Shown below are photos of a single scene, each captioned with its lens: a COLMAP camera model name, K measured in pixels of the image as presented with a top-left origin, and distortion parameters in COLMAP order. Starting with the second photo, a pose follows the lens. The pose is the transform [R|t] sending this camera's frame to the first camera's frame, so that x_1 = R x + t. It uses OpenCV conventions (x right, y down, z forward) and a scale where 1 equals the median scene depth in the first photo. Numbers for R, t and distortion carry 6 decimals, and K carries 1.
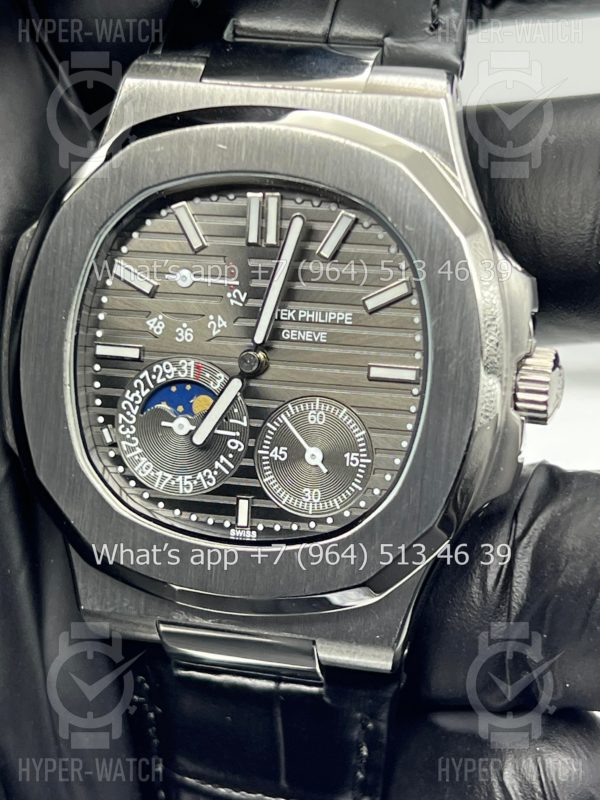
lens RADIAL K [[1826.5, 0, 300.0], [0, 1826.5, 400.0], [0, 0, 1]] dist [0.128524, 0.188046]
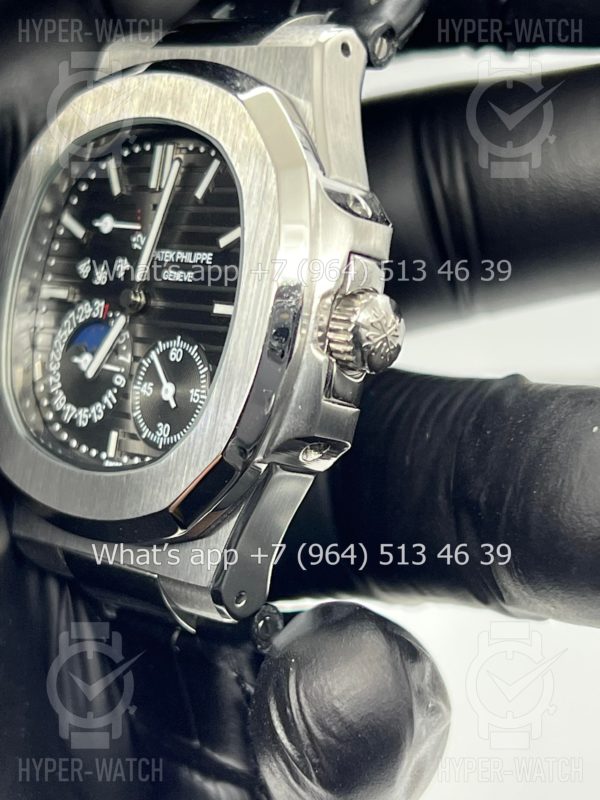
lens RADIAL K [[1826.5, 0, 300.0], [0, 1826.5, 400.0], [0, 0, 1]] dist [0.128524, 0.188046]
pose [[0.848108, 0.058181, -0.526618, 0.602104], [-0.136345, 0.984444, -0.110819, 0.137181], [0.511979, 0.165788, 0.842848, 0.176087]]
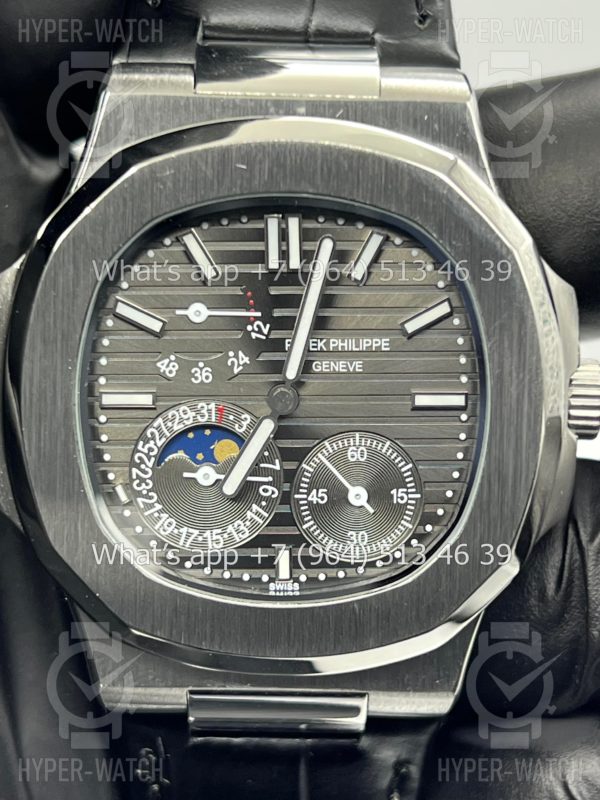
lens RADIAL K [[1826.5, 0, 300.0], [0, 1826.5, 400.0], [0, 0, 1]] dist [0.128524, 0.188046]
pose [[0.968728, -0.085739, 0.232842, -0.228665], [0.077990, 0.996056, 0.042305, -0.058131], [-0.235551, -0.022823, 0.971594, 0.112137]]
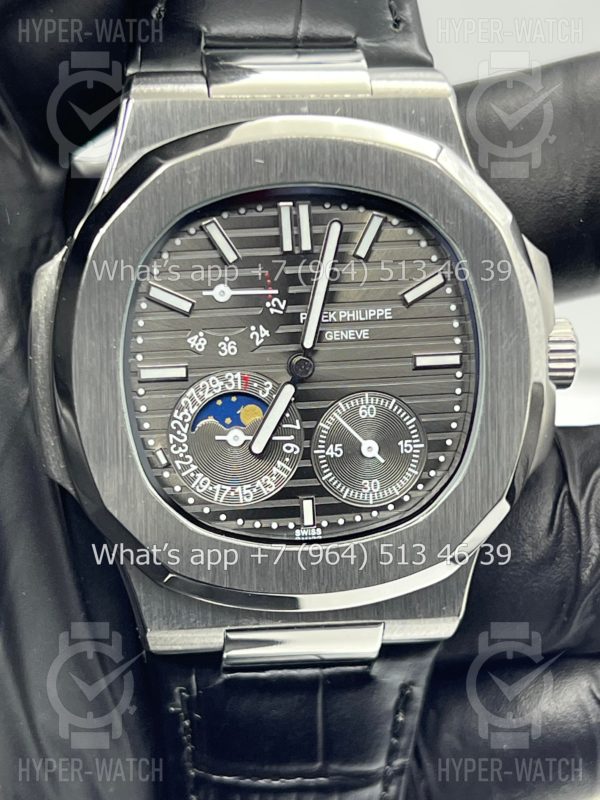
lens RADIAL K [[1826.5, 0, 300.0], [0, 1826.5, 400.0], [0, 0, 1]] dist [0.128524, 0.188046]
pose [[0.935906, -0.135631, 0.325091, -0.361212], [0.123100, 0.990644, 0.058913, -0.062386], [-0.330040, -0.015118, 0.943846, 0.029403]]
